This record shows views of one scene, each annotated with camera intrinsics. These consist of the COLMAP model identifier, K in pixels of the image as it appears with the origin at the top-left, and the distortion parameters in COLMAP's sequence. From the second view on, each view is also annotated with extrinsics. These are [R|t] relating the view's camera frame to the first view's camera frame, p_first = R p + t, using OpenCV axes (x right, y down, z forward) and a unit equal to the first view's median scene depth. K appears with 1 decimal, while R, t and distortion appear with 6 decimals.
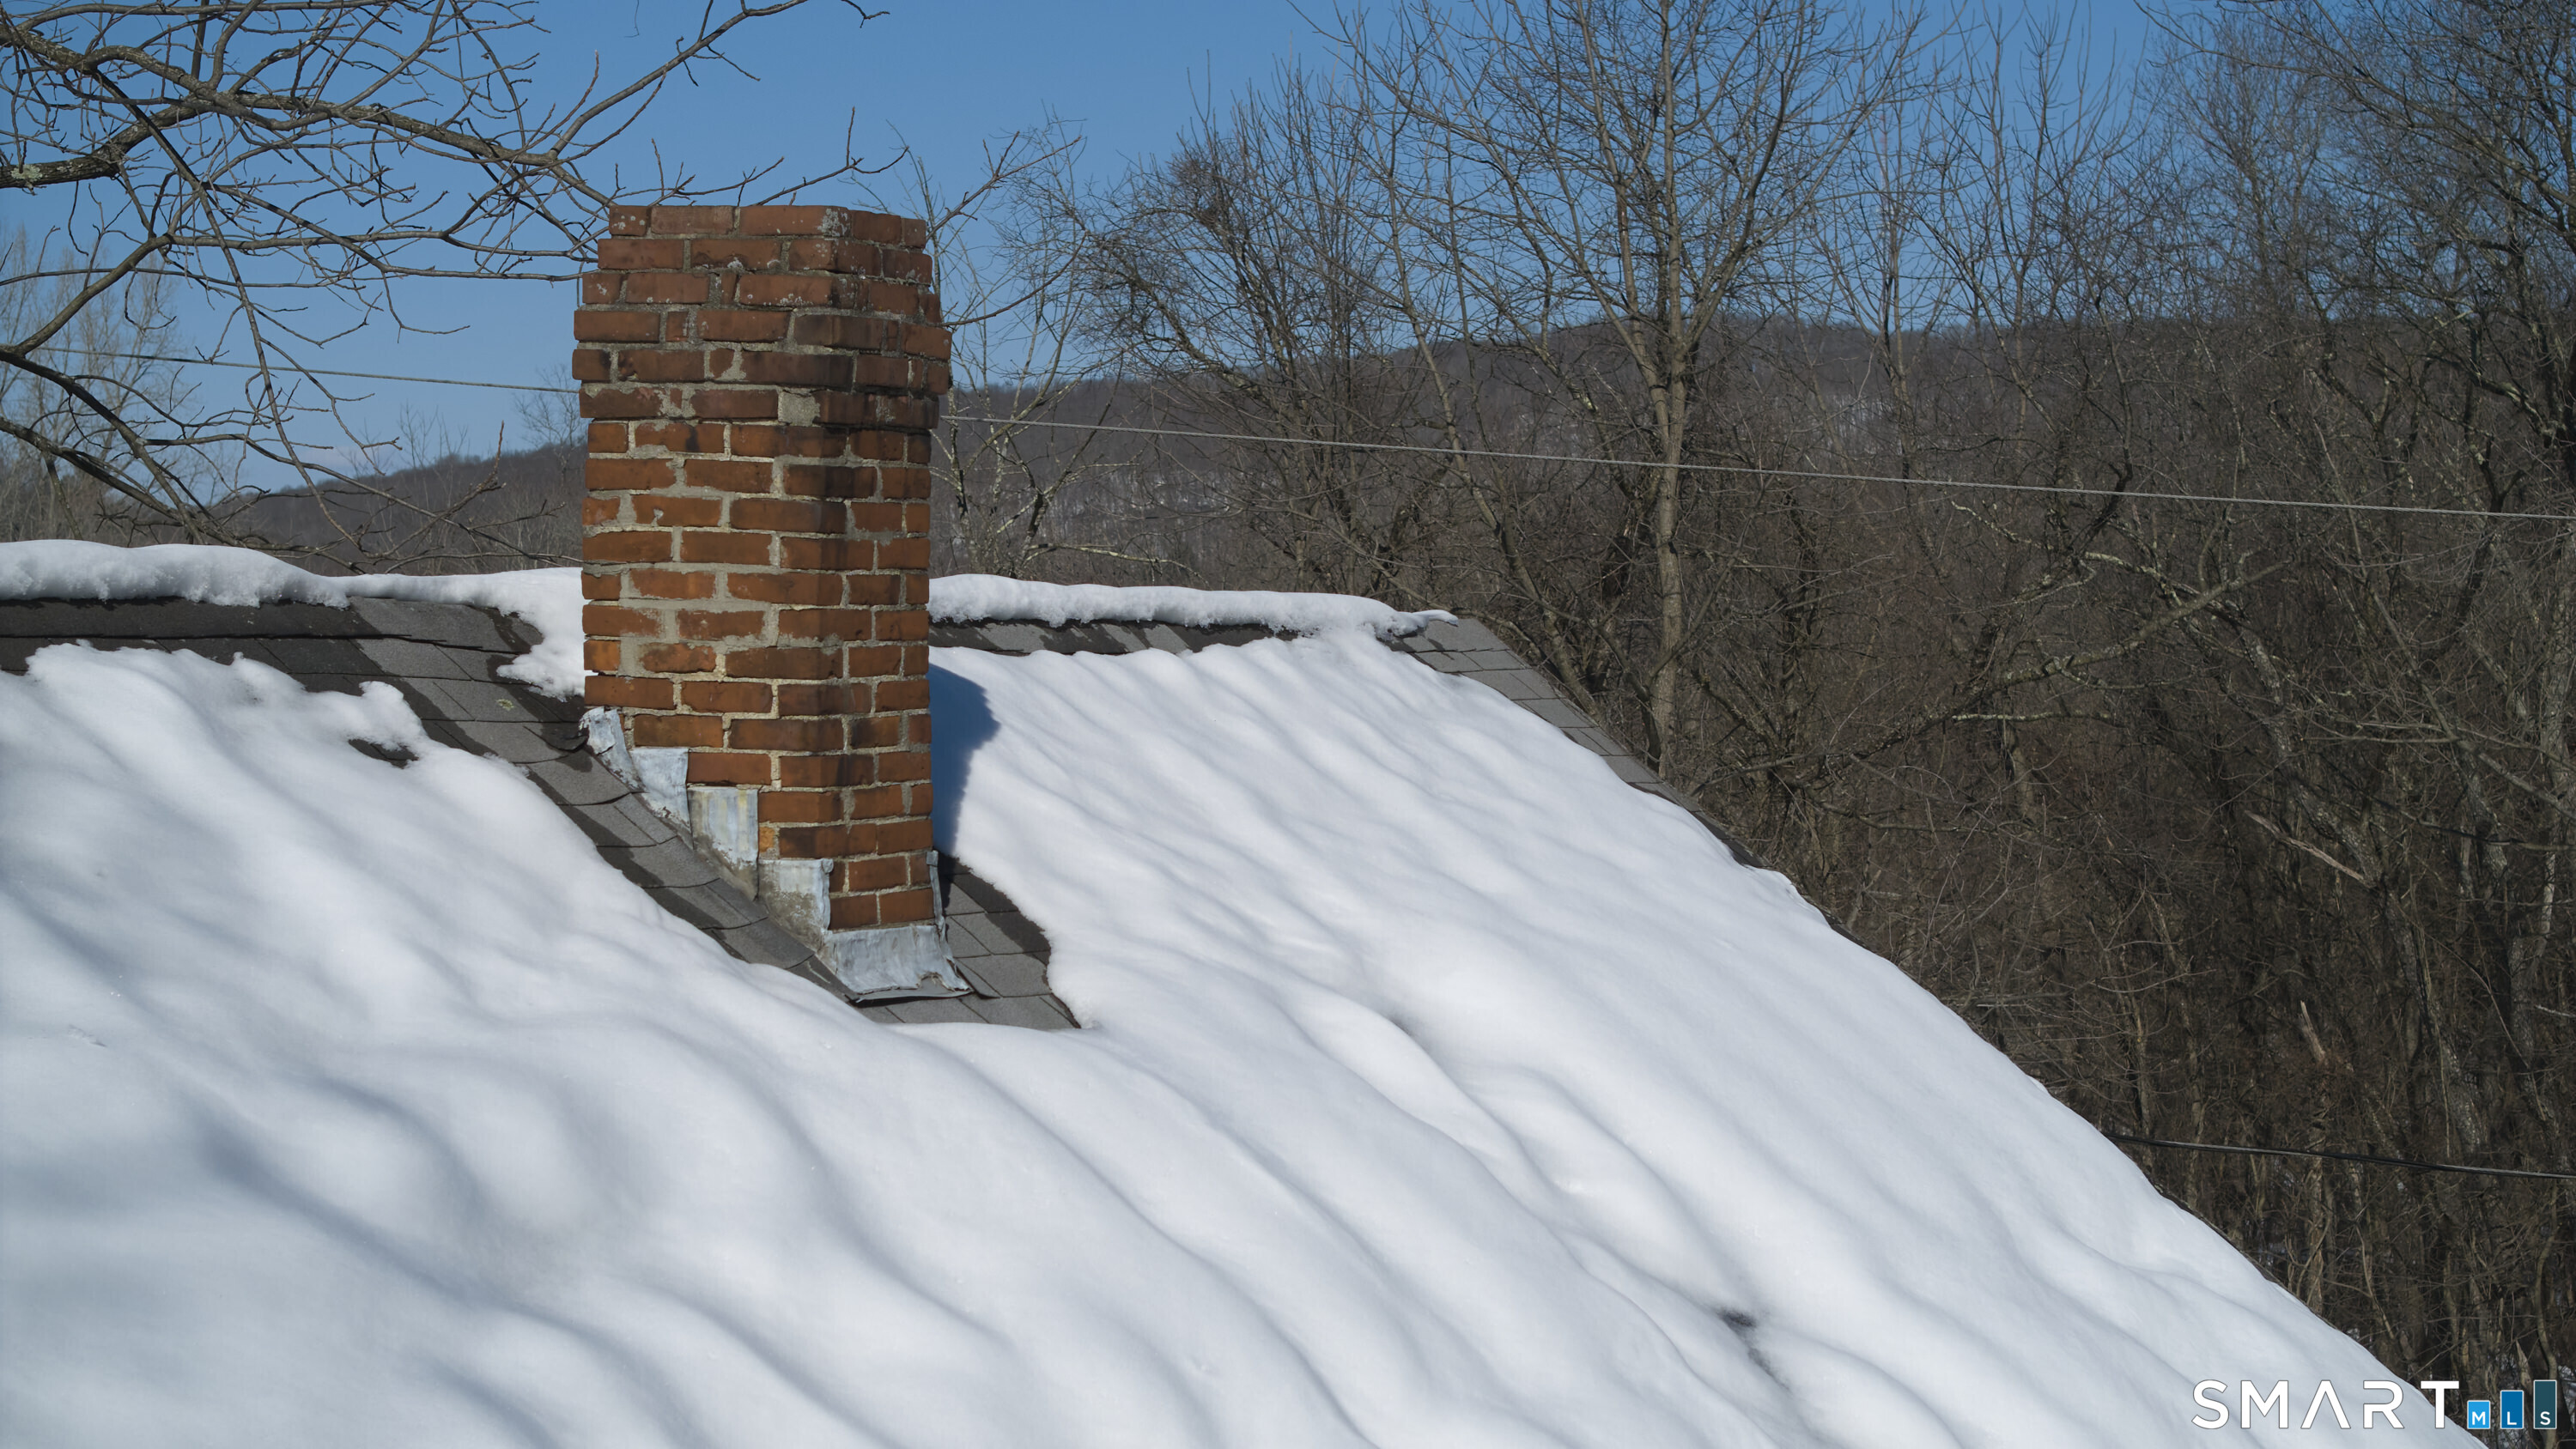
lens RADIAL K [[5179.8, 0, 1289.3], [0, 5179.8, 721.8], [0, 0, 1]] dist [-0.239706, 0.000000]
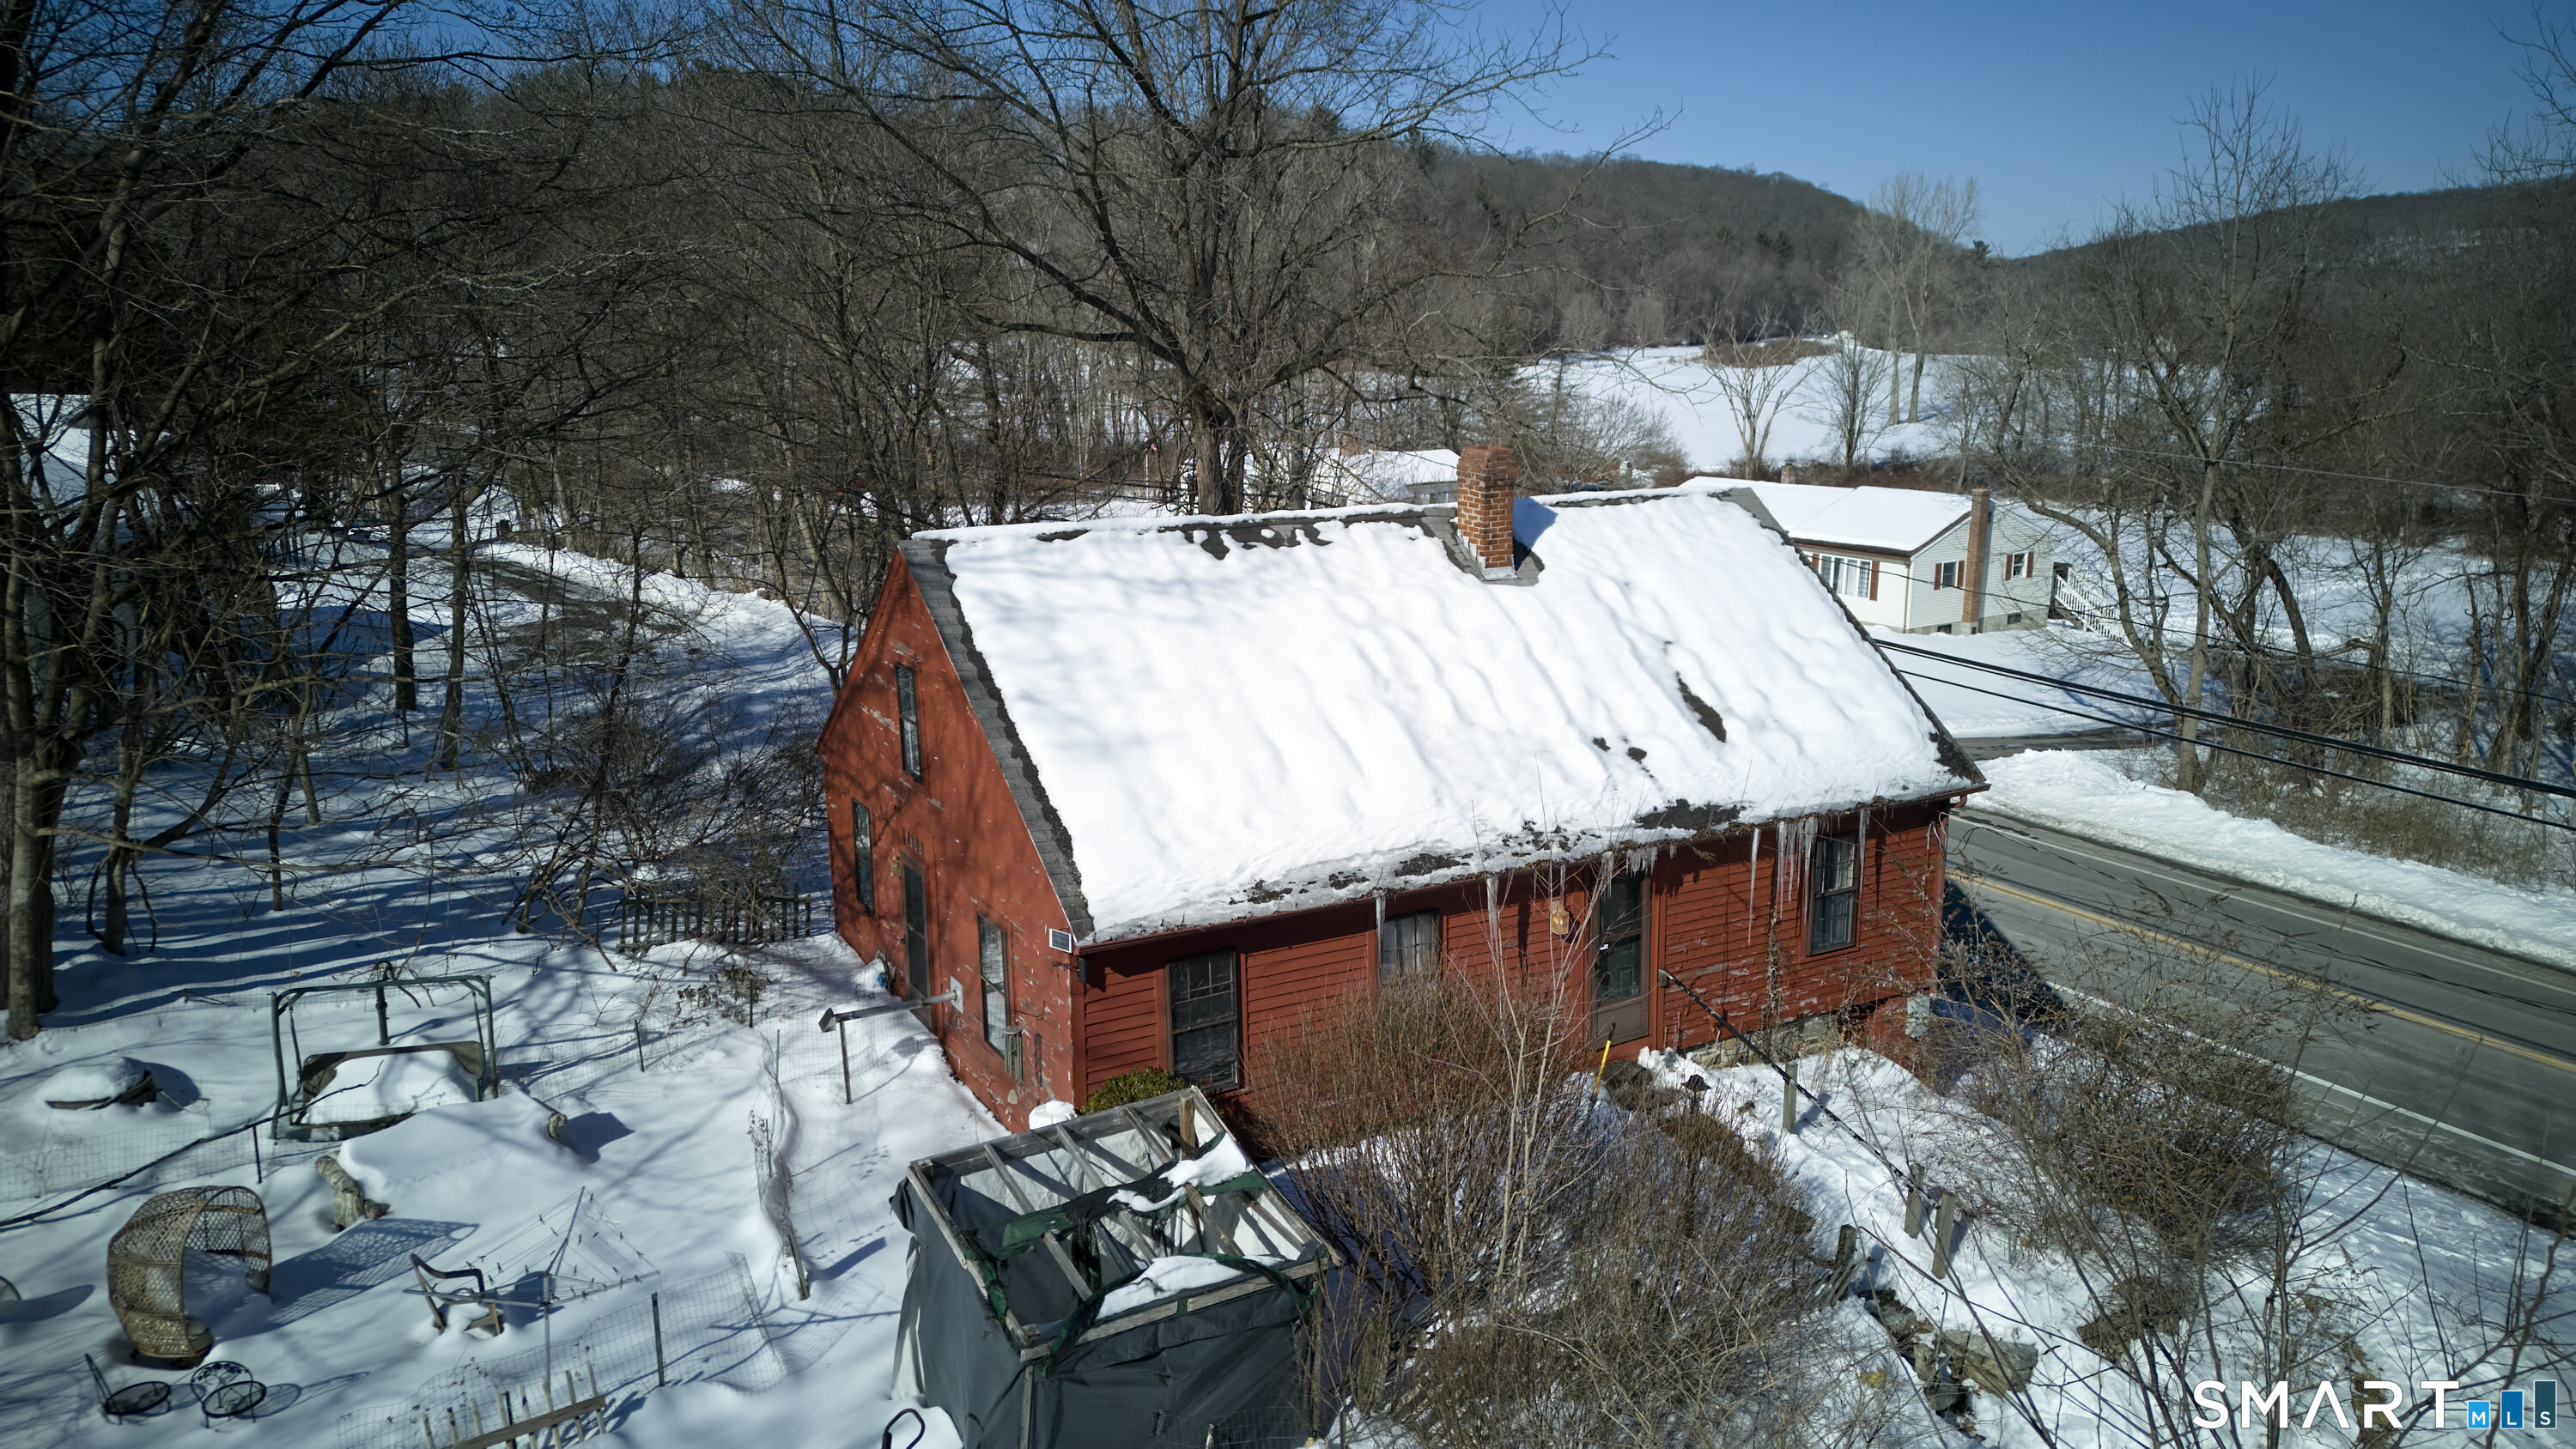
lens RADIAL K [[1786.5, 0, 1292.0], [0, 1786.5, 711.2], [0, 0, 1]] dist [0.064241, -0.053548]
pose [[0.831212, 0.114841, -0.543965, 0.817599], [-0.001951, 0.979029, 0.203710, -0.206023], [0.555952, -0.168265, 0.814005, -0.827503]]
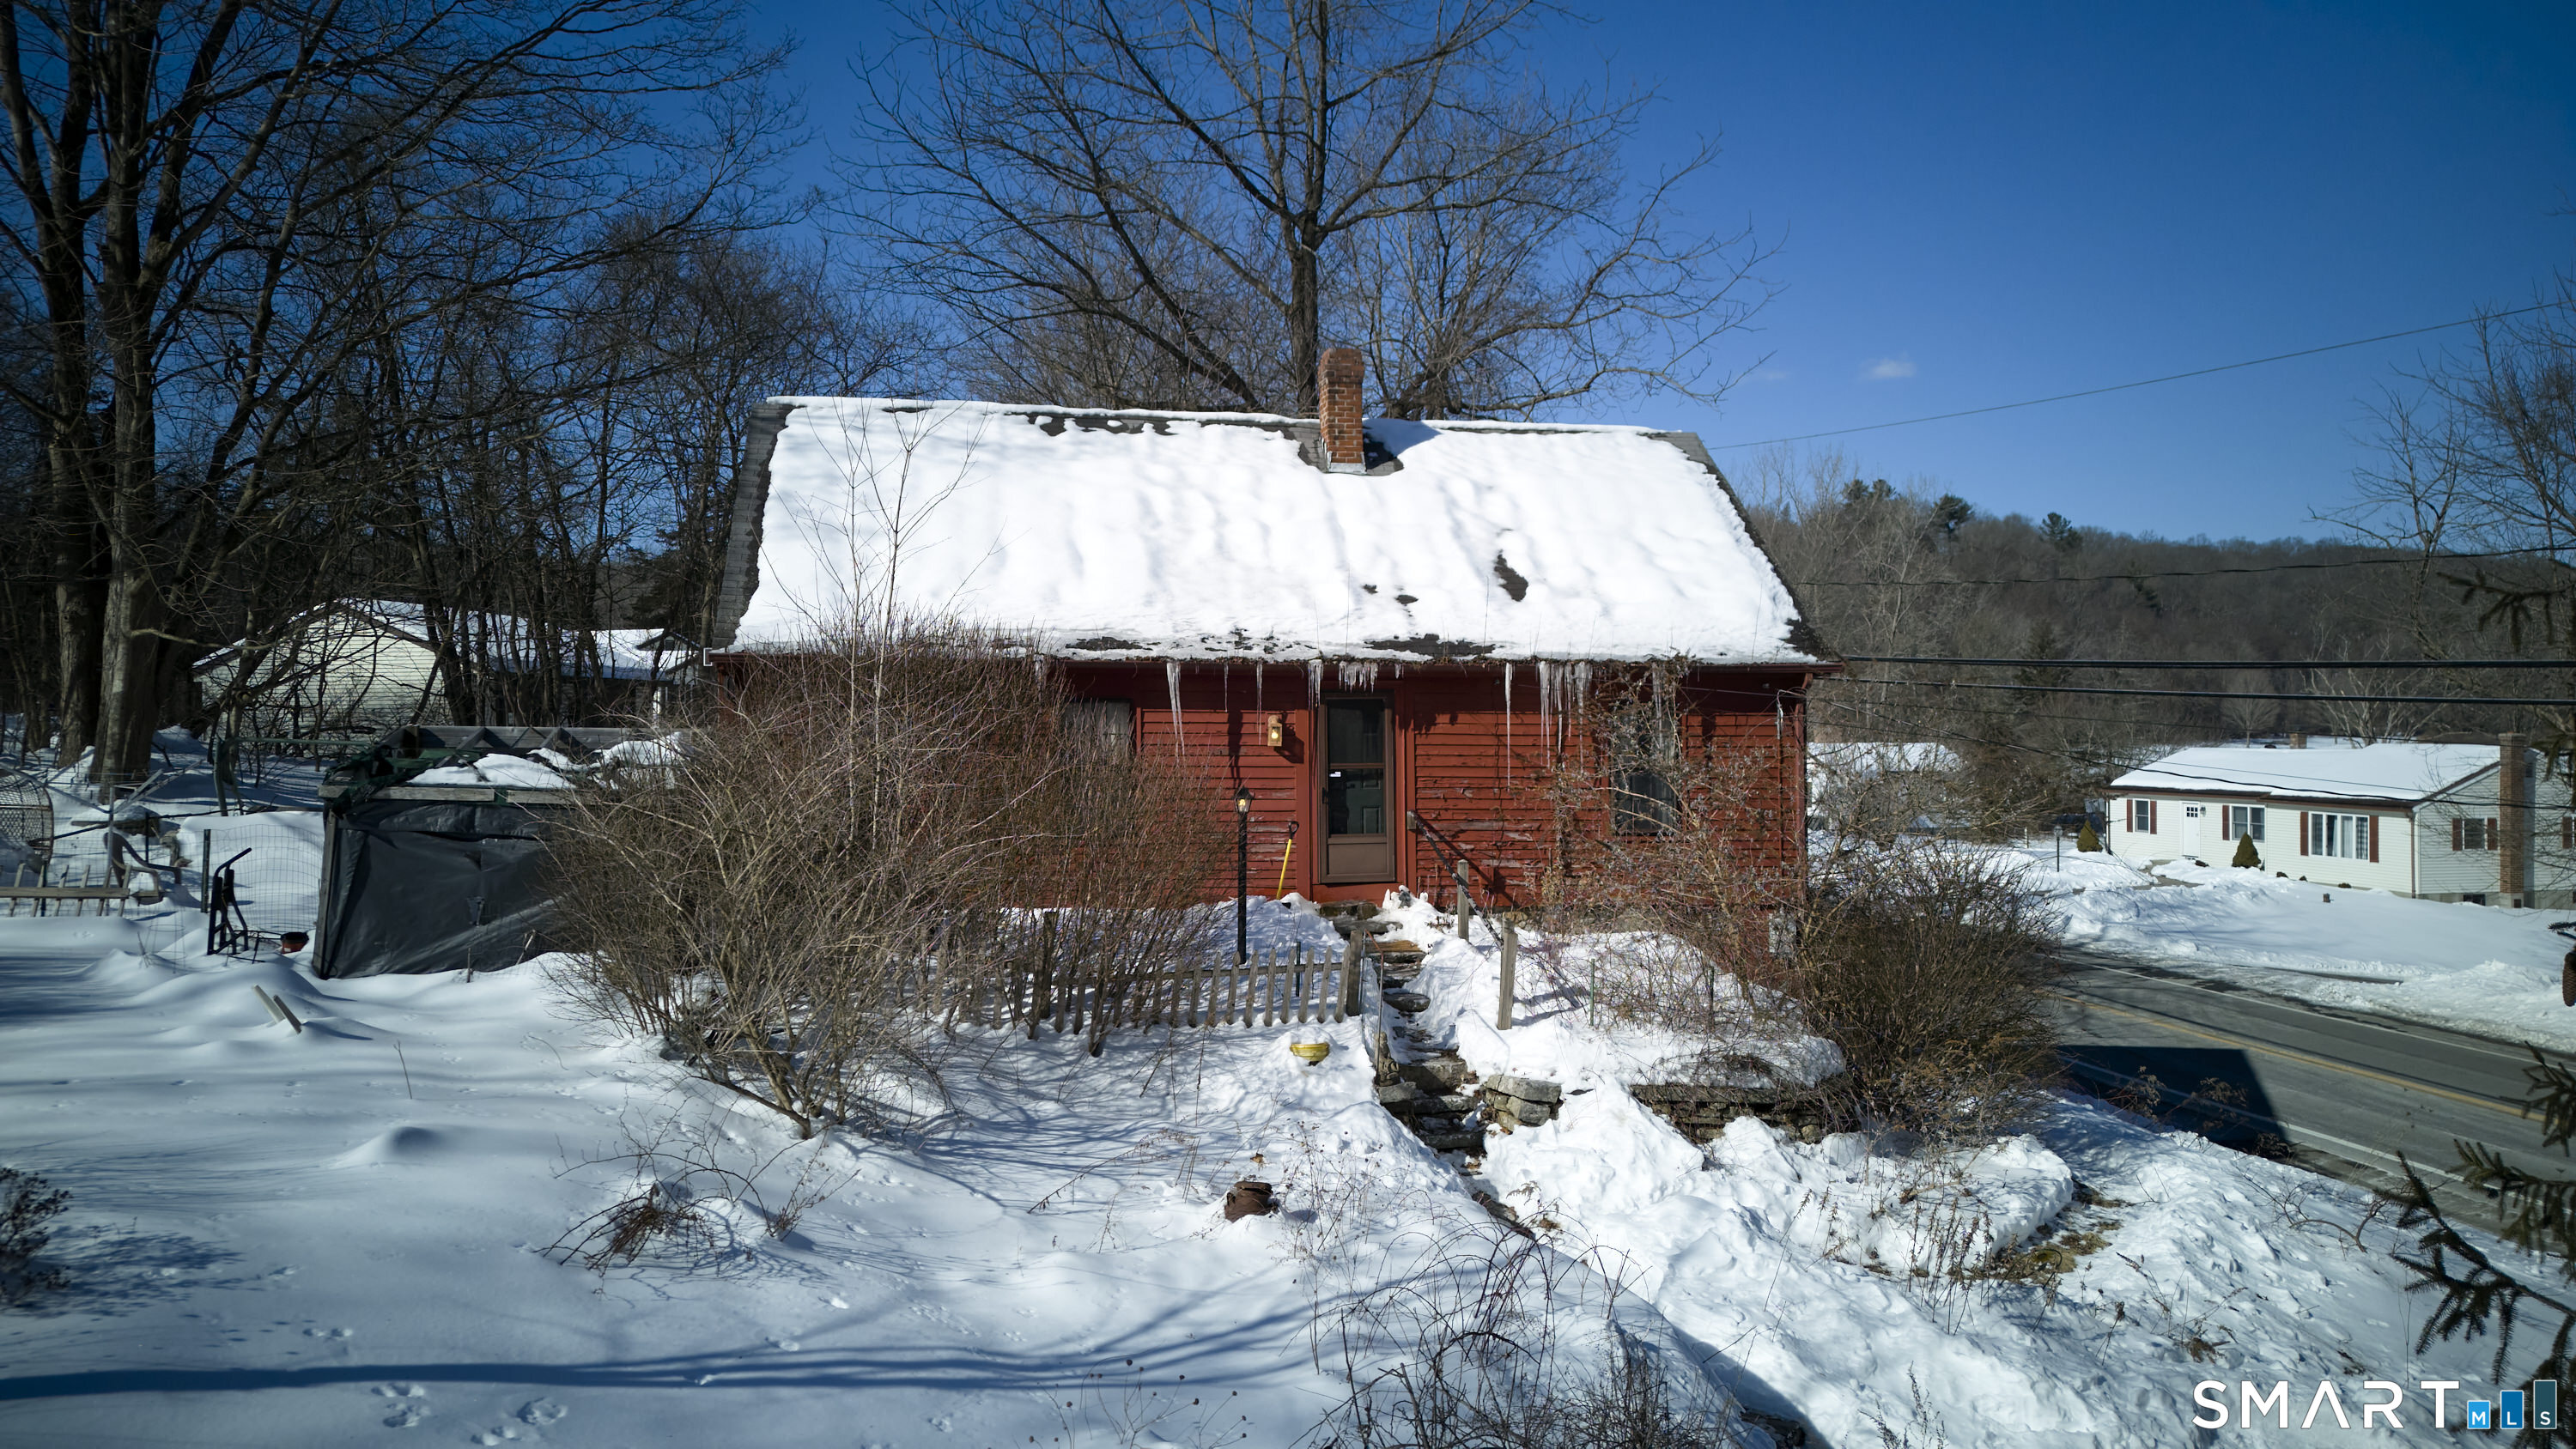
lens RADIAL K [[1786.5, 0, 1301.7], [0, 1786.5, 727.3], [0, 0, 1]] dist [0.064241, -0.053548]
pose [[0.594508, 0.000422, -0.804089, 1.491015], [-0.007604, 0.999958, -0.005098, 0.339717], [0.804053, 0.009145, 0.594487, -0.307053]]
